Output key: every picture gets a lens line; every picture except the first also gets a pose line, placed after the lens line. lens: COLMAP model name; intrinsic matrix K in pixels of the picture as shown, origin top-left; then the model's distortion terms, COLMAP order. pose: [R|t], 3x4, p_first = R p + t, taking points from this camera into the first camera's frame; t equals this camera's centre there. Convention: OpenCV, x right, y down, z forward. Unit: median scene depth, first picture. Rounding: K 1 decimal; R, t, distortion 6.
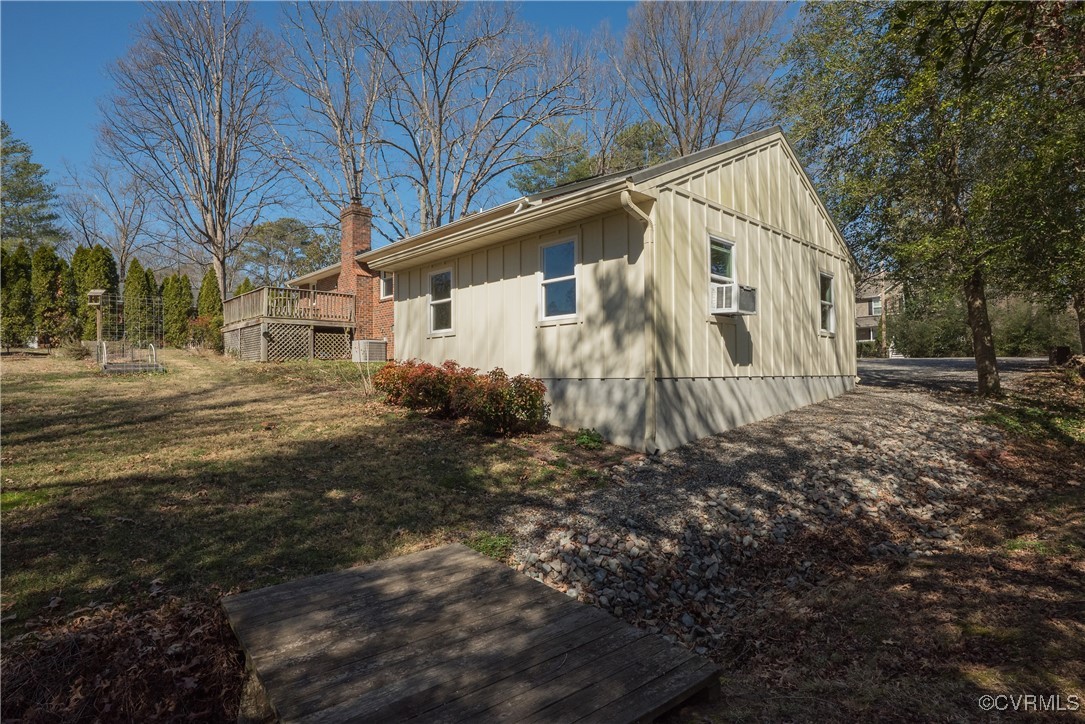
lens RADIAL K [[539.6, 0, 541.1], [0, 539.6, 368.1], [0, 0, 1]] dist [0.002323, 0.000115]
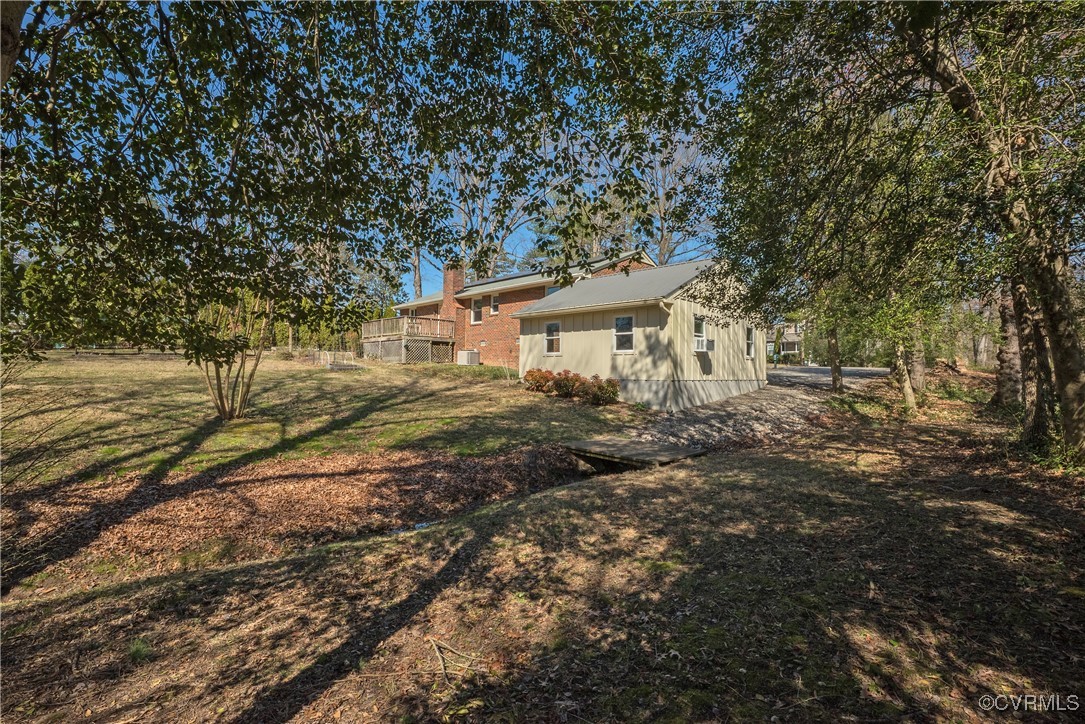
lens RADIAL K [[481.6, 0, 541.6], [0, 481.6, 362.2], [0, 0, 1]] dist [-0.003187, 0.001634]
pose [[0.998780, 0.019844, 0.045225, -0.400382], [-0.019519, 0.999780, -0.007614, -0.030016], [-0.045366, 0.006722, 0.998948, -0.946153]]
